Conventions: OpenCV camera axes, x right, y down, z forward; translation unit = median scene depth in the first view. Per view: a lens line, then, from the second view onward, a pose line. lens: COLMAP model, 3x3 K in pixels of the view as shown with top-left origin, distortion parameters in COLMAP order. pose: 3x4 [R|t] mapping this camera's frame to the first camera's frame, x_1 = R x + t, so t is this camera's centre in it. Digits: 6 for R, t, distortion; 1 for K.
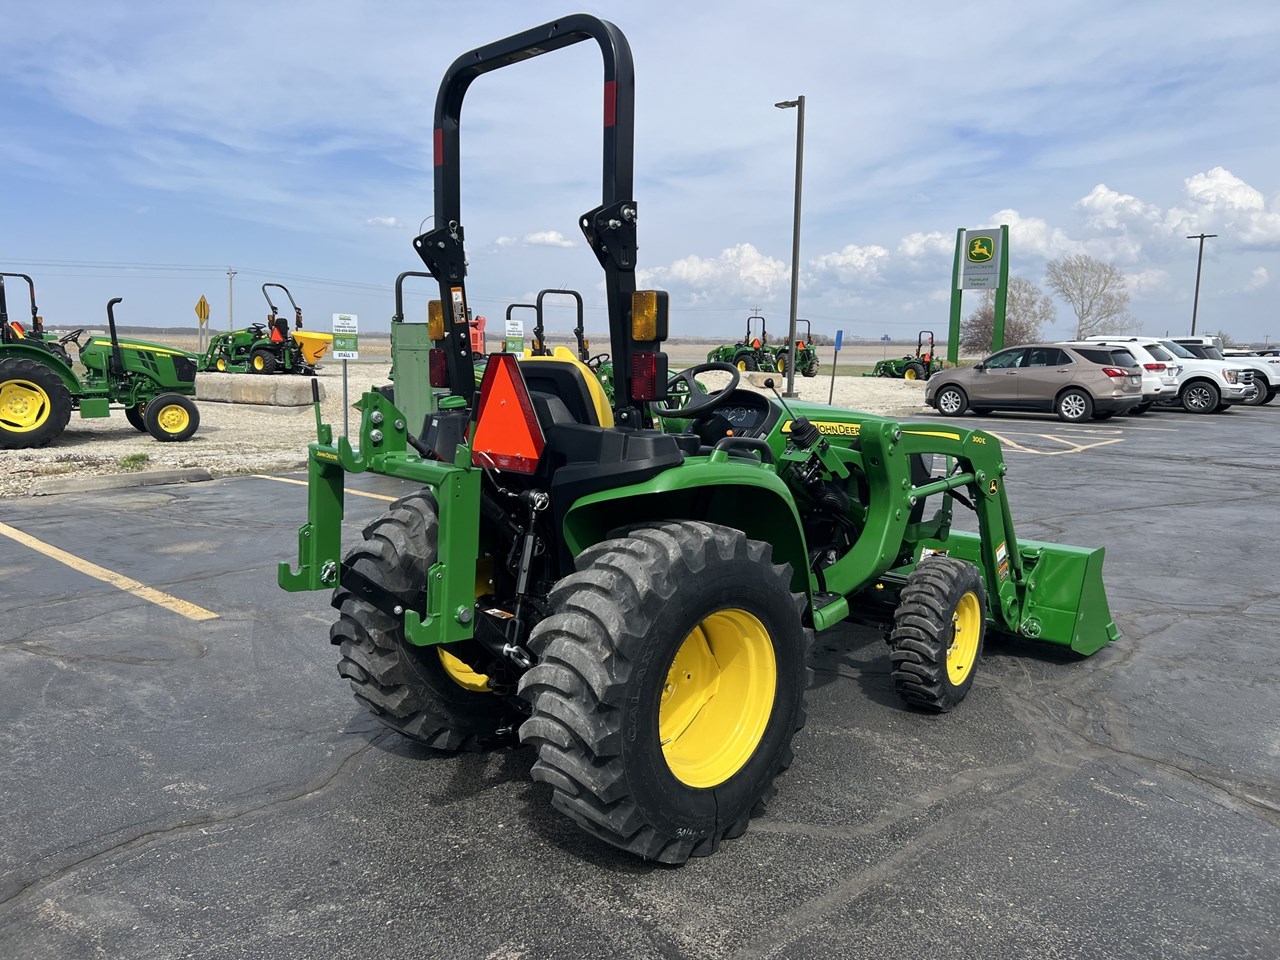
lens RADIAL K [[964.4, 0, 644.1], [0, 964.4, 482.3], [0, 0, 1]] dist [0.003455, 0.000075]
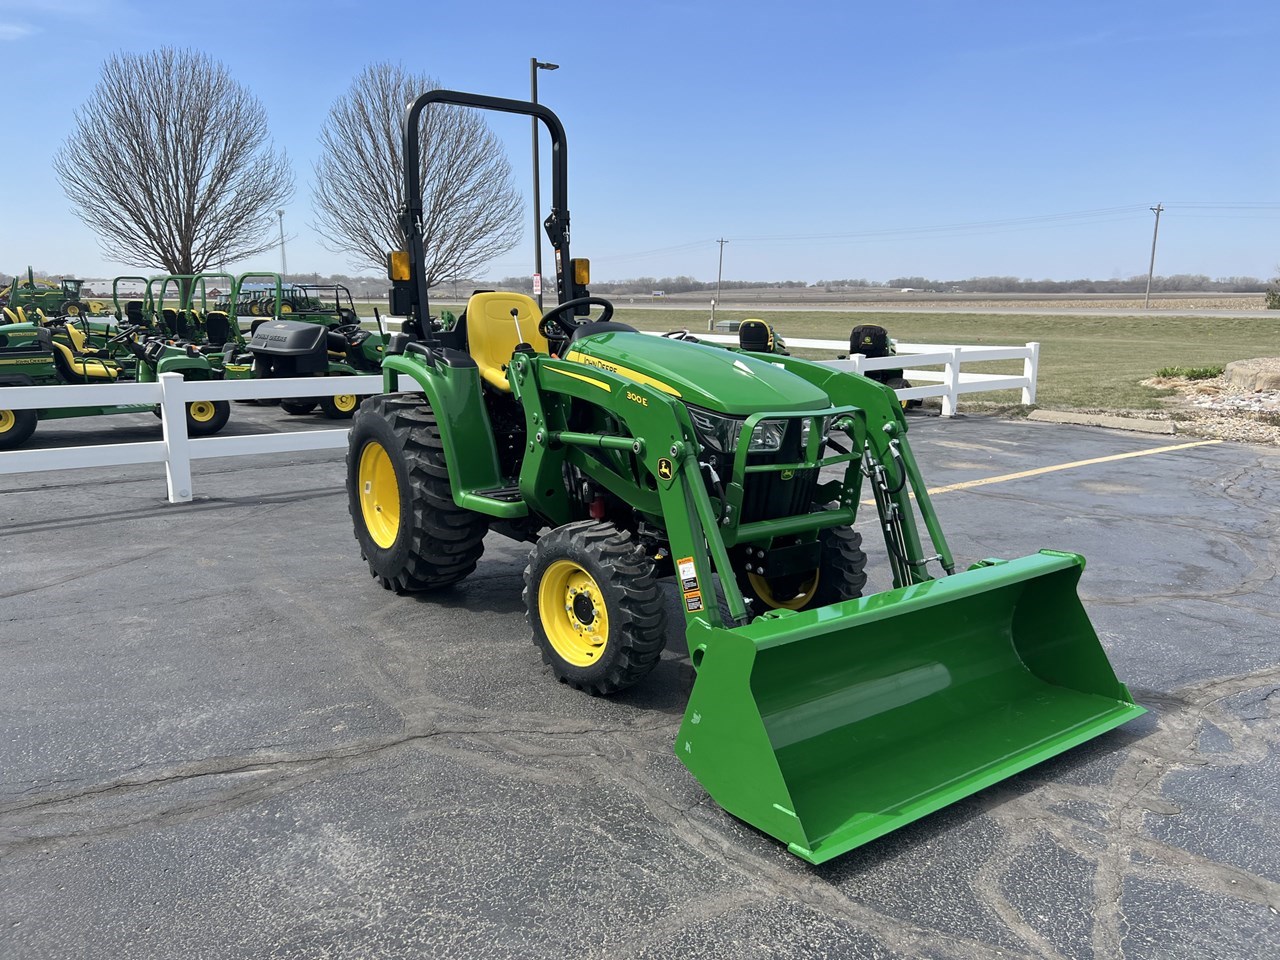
lens RADIAL K [[964.4, 0, 644.6], [0, 964.4, 475.8], [0, 0, 1]] dist [0.003455, 0.000075]
pose [[-0.143119, 0.170596, -0.974892, 0.219929], [-0.142541, 0.971209, 0.190878, -0.026187], [0.979387, 0.166281, -0.114682, 0.217535]]
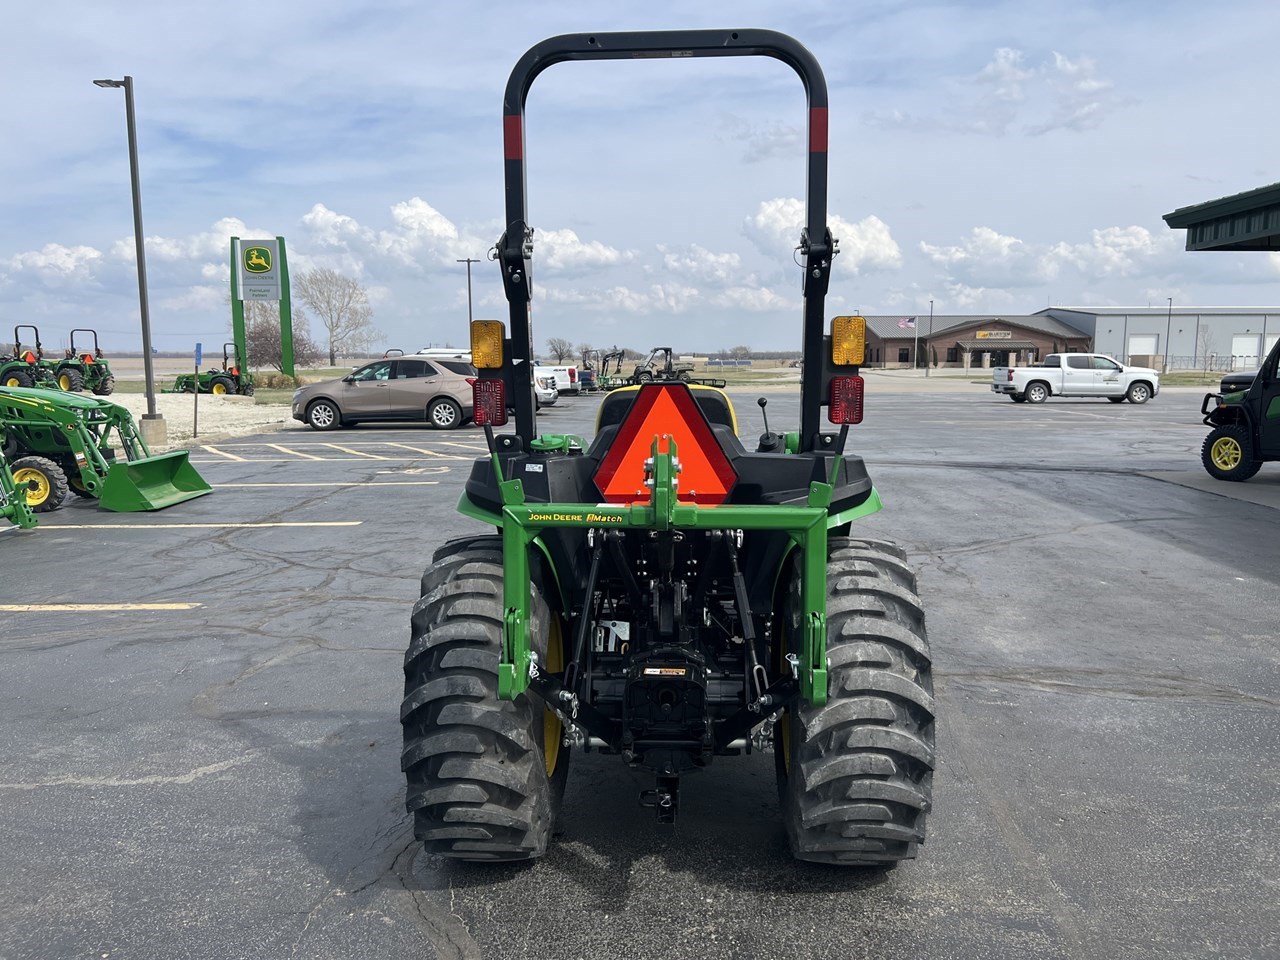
lens RADIAL K [[964.4, 0, 646.8], [0, 964.4, 484.2], [0, 0, 1]] dist [0.003455, 0.000075]
pose [[0.737090, -0.096100, 0.668926, -0.110747], [0.102446, 0.994287, 0.029957, -0.009824], [-0.667984, 0.046448, 0.742725, 0.050102]]
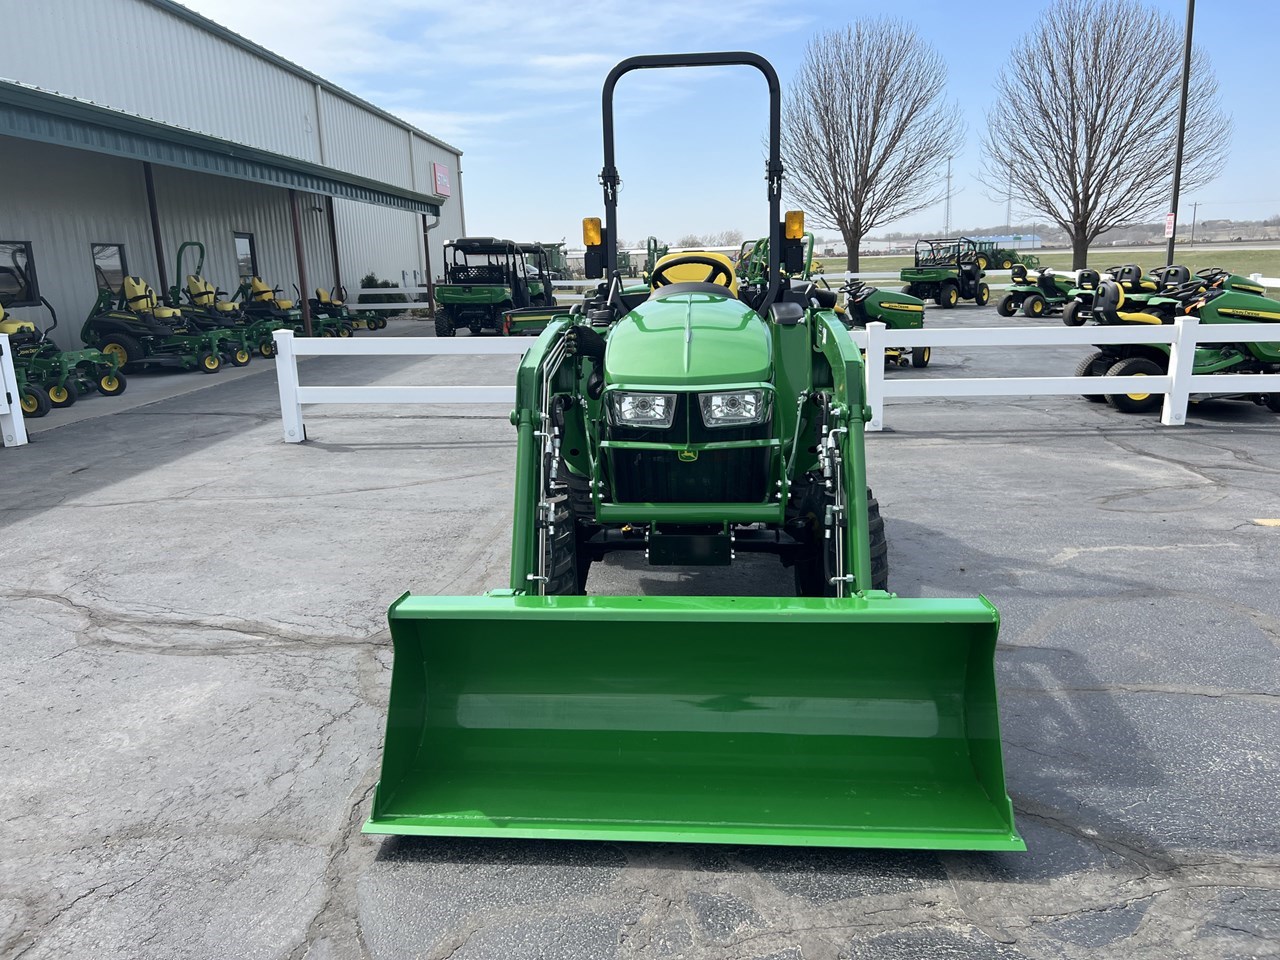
lens RADIAL K [[964.4, 0, 629.2], [0, 964.4, 477.7], [0, 0, 1]] dist [0.003455, 0.000075]
pose [[-0.751841, 0.161118, -0.639356, 0.156993], [-0.063120, 0.947643, 0.313031, -0.040671], [0.656316, 0.275705, -0.702308, 0.320875]]
